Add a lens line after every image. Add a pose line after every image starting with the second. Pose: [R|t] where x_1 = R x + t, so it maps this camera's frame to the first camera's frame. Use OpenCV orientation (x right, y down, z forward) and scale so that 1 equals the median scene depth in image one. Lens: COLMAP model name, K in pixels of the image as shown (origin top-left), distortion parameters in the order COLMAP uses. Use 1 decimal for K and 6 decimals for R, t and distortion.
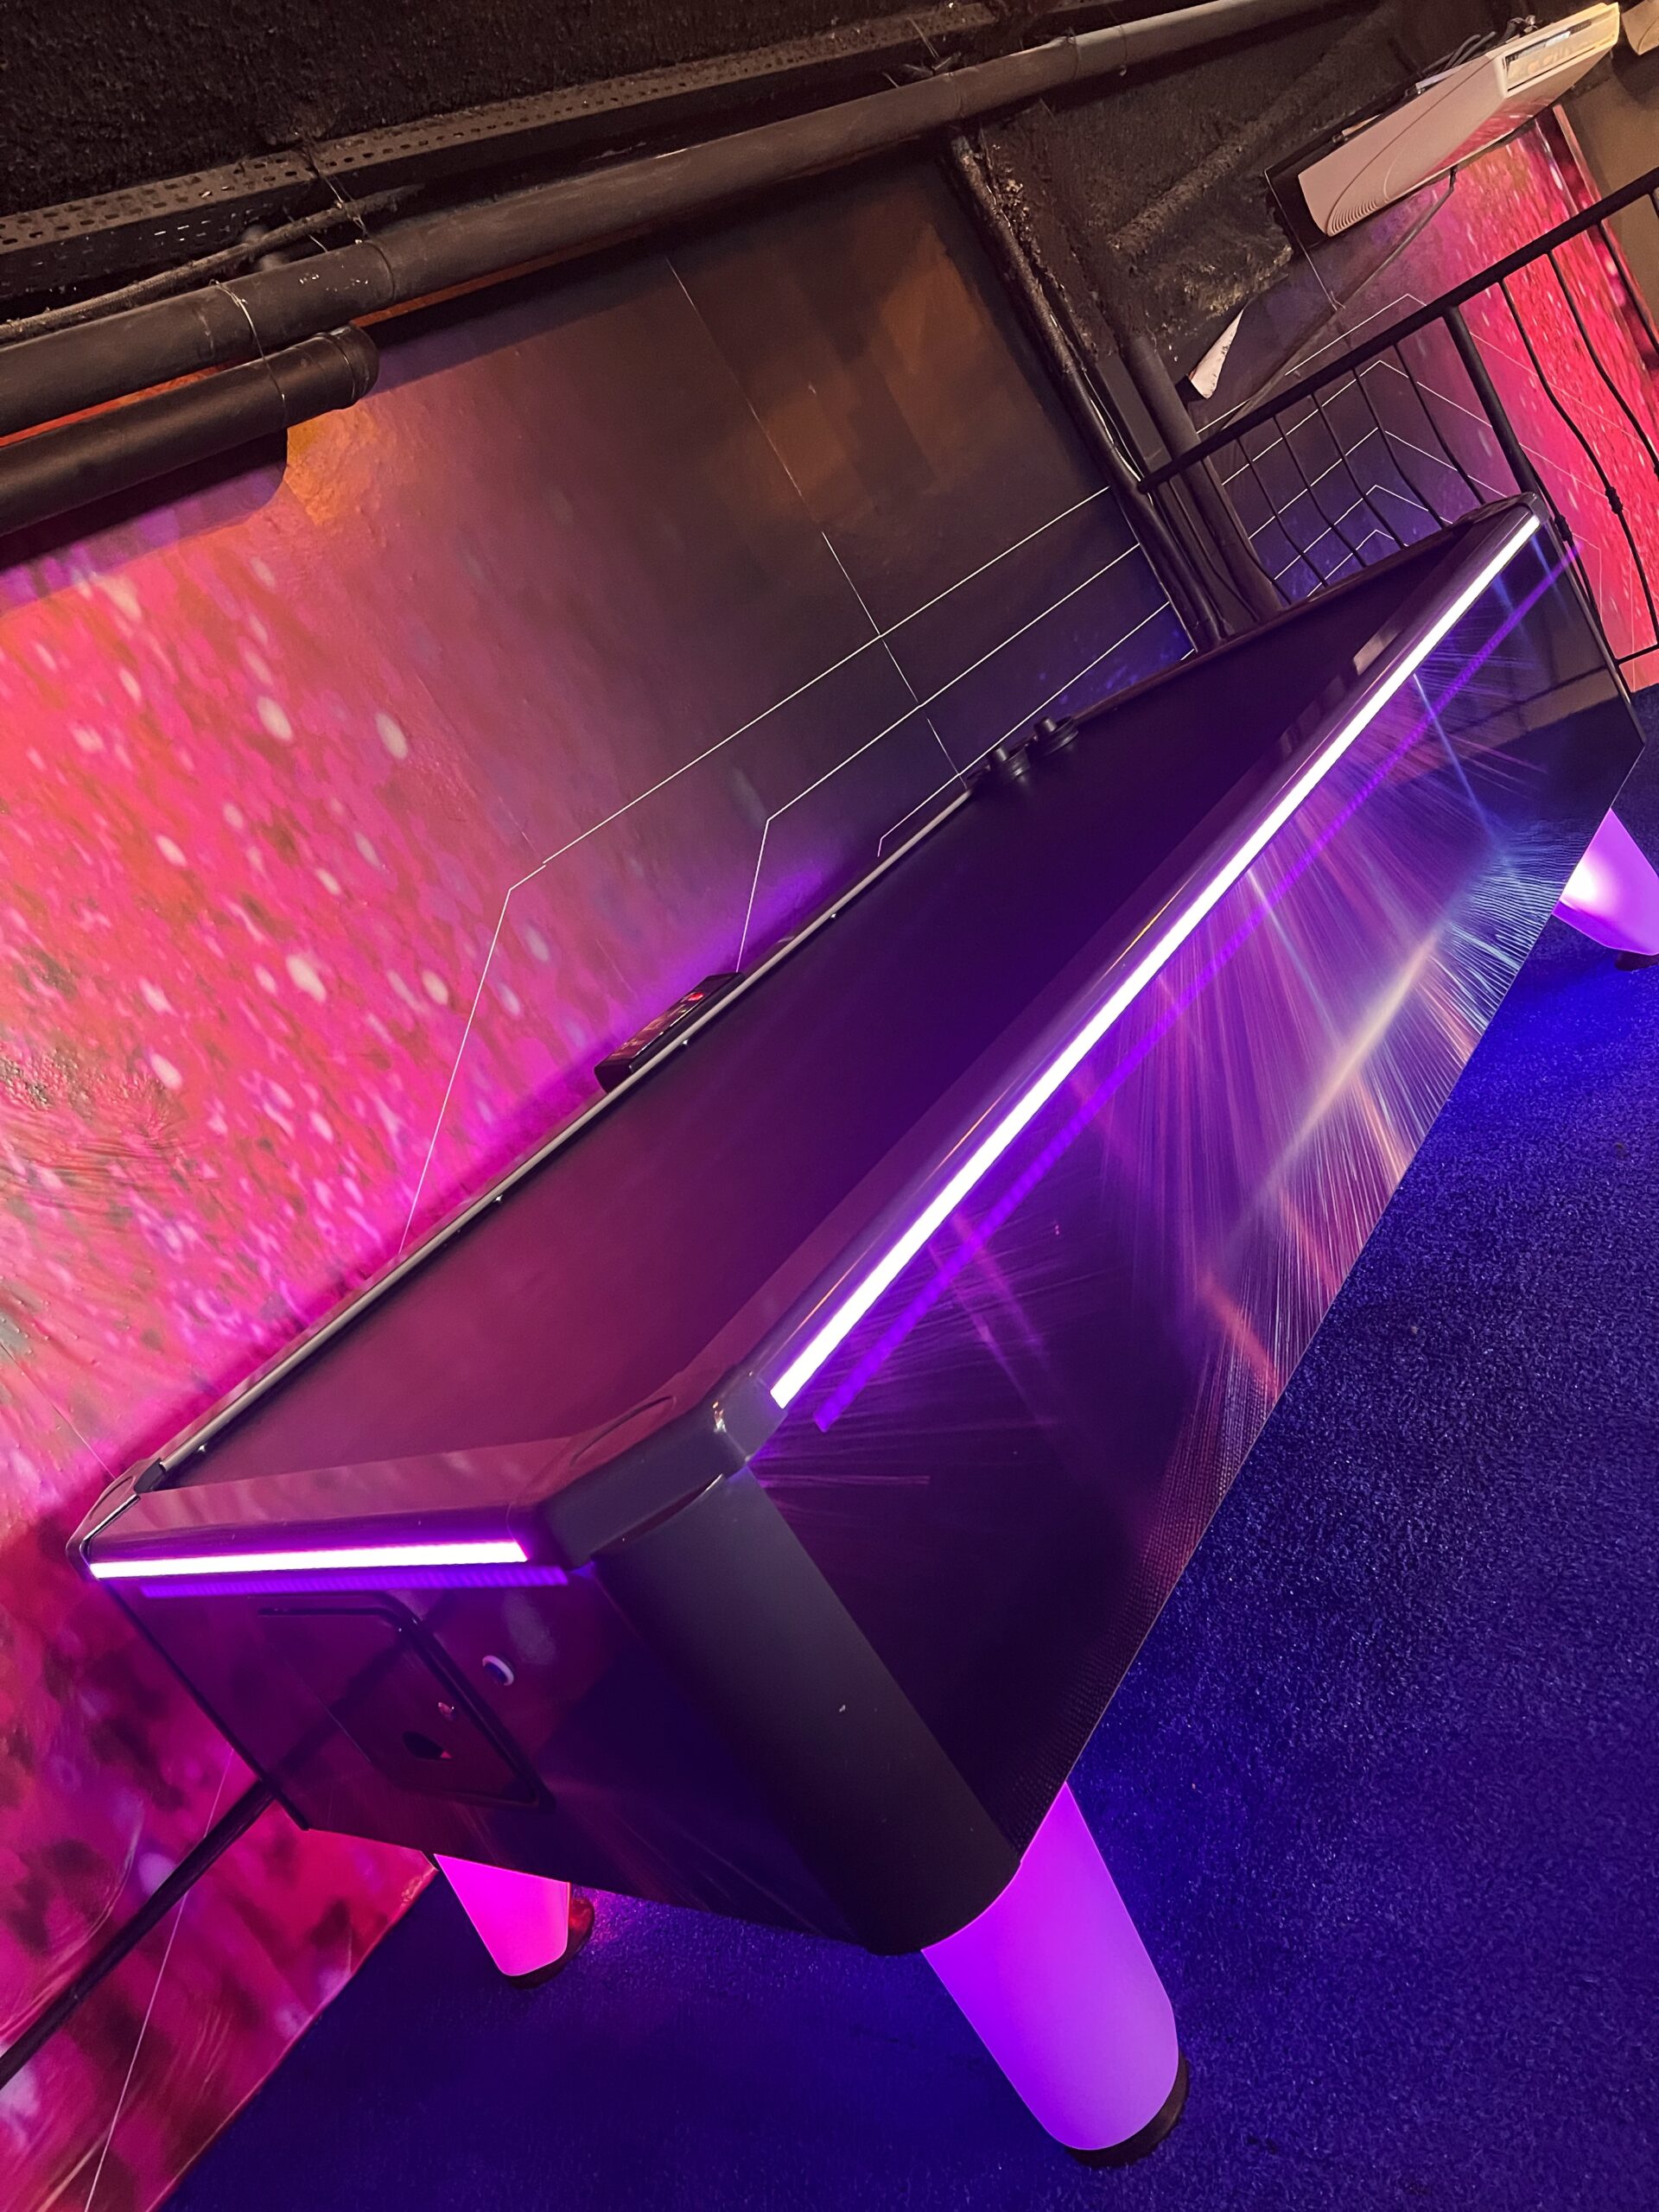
lens RADIAL K [[1684.0, 0, 785.1], [0, 1684.0, 1155.1], [0, 0, 1]] dist [0.049369, -0.050365]
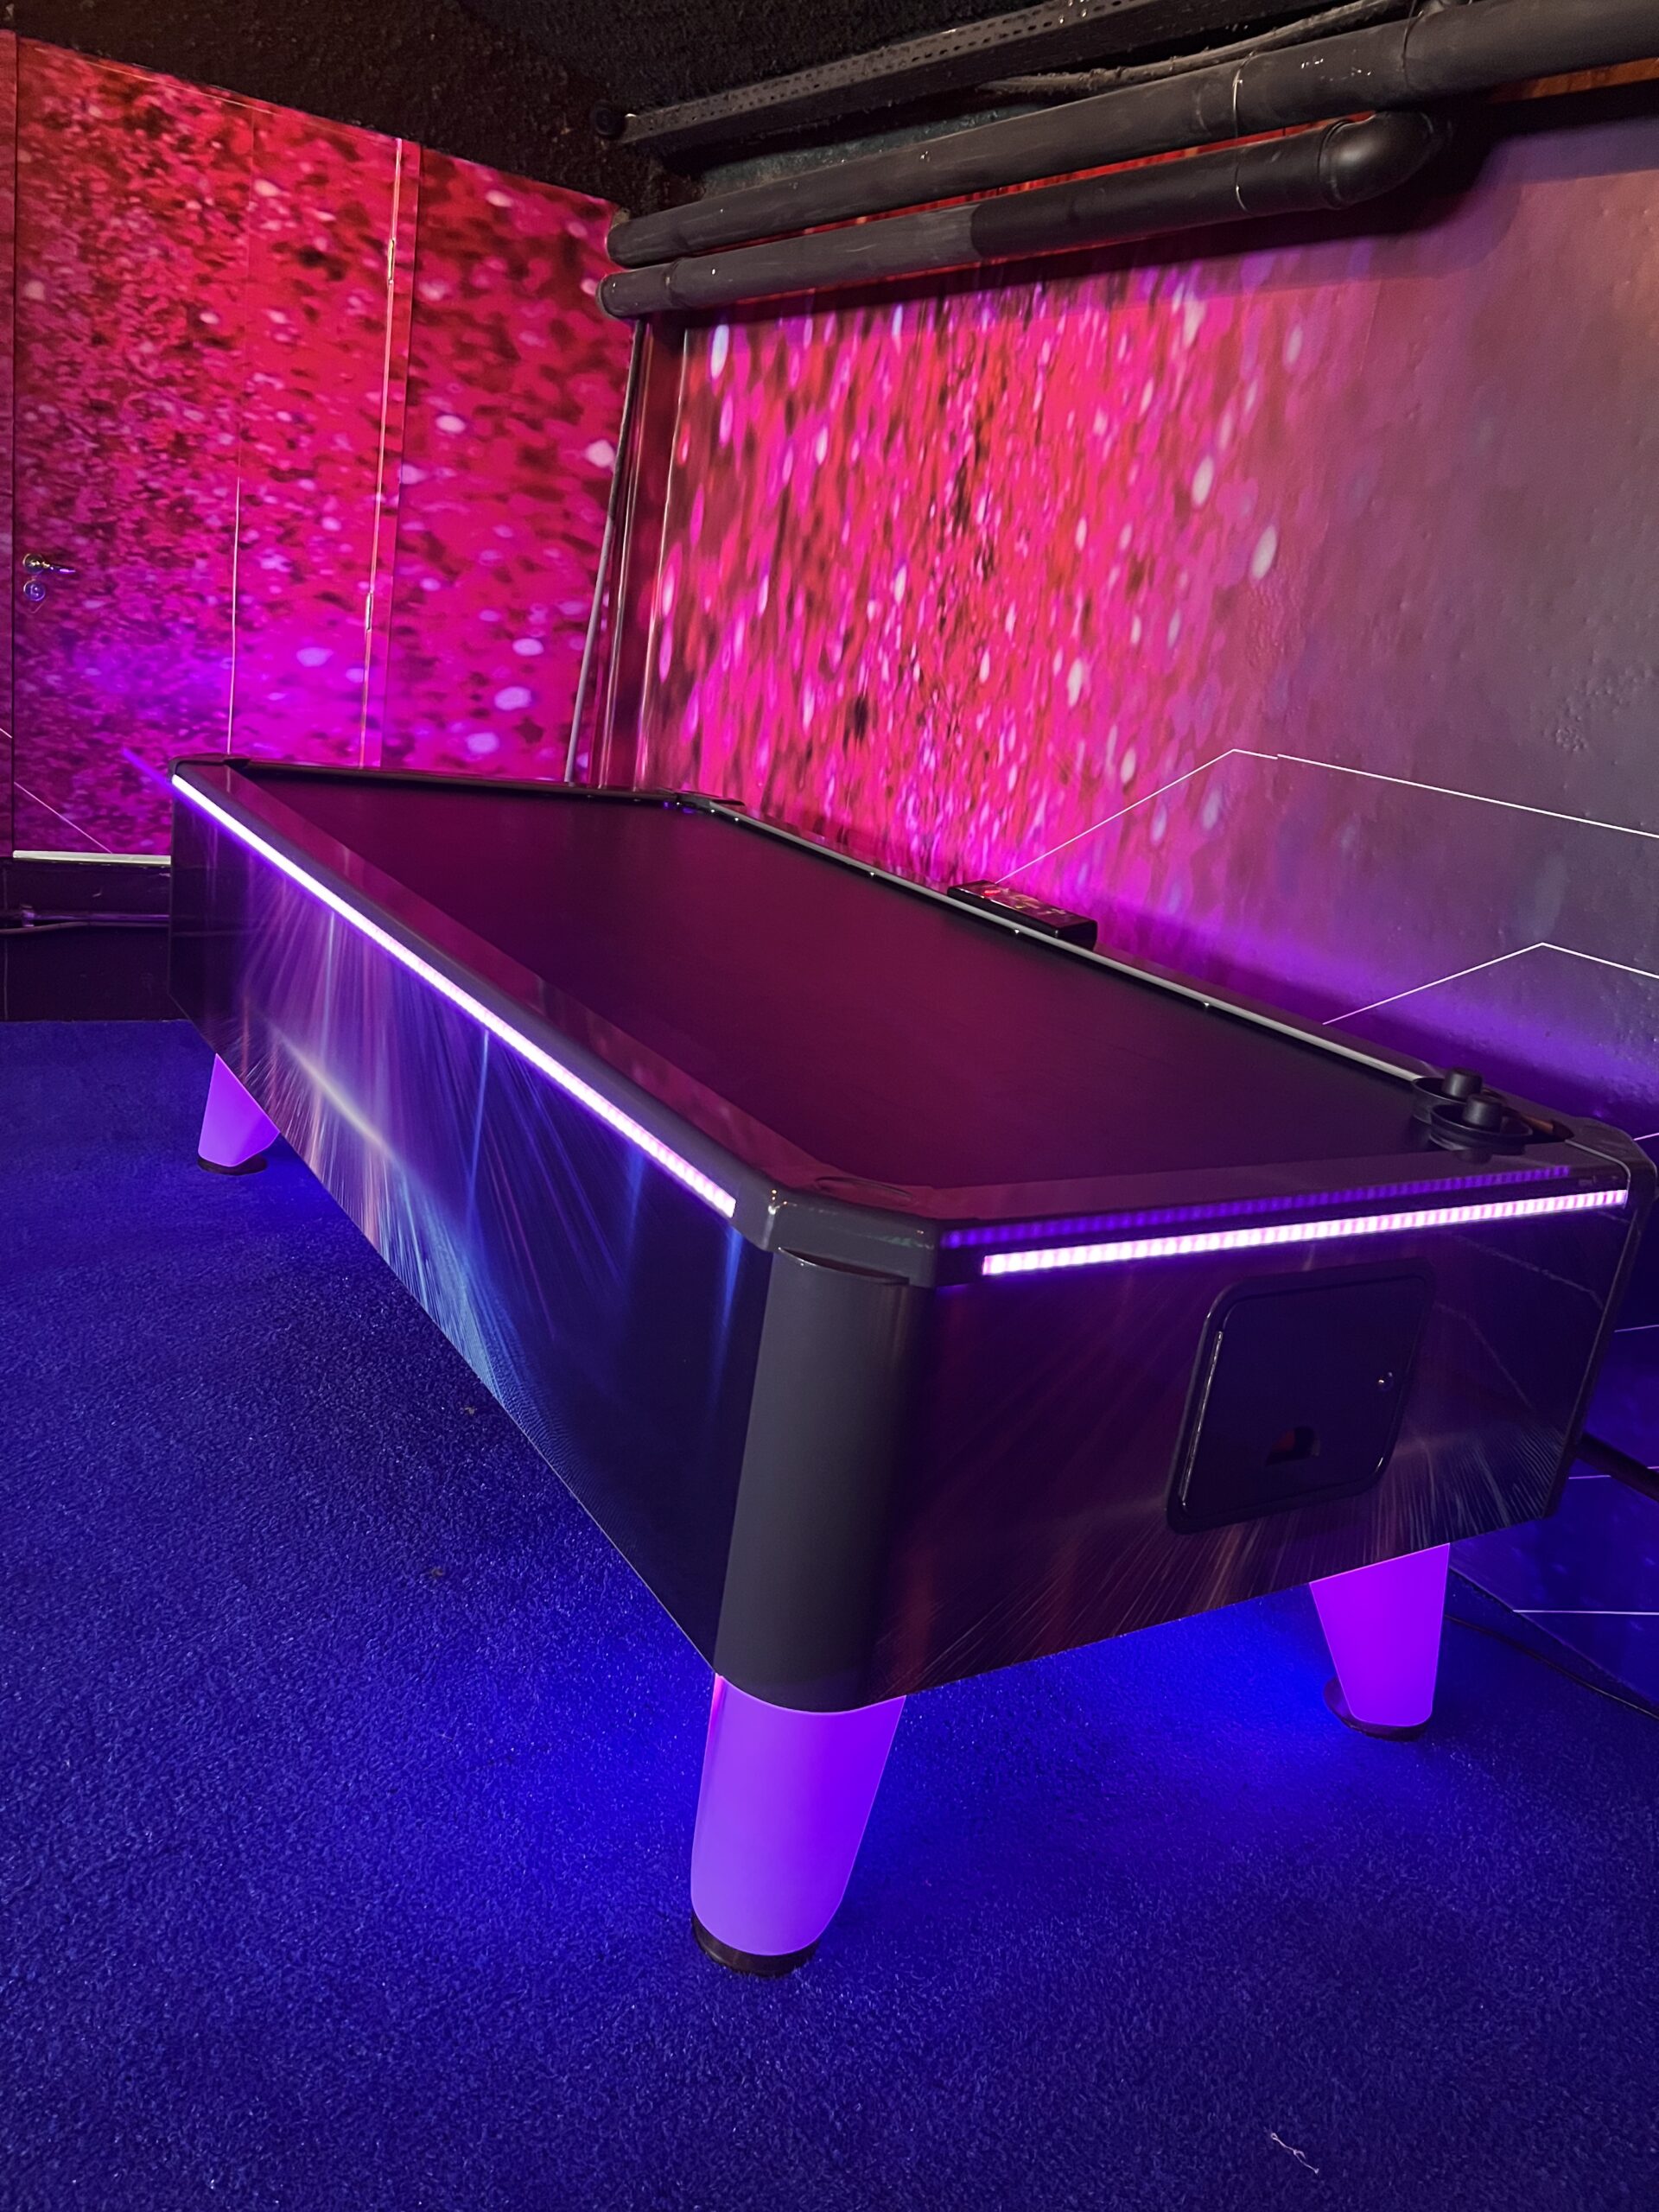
lens RADIAL K [[1684.0, 0, 830.1], [0, 1684.0, 1099.1], [0, 0, 1]] dist [0.049369, -0.050365]
pose [[-0.324077, 0.699255, -0.637194, 0.755186], [-0.231671, 0.594376, 0.770094, -0.825378], [0.917226, 0.397189, -0.030627, 1.013008]]
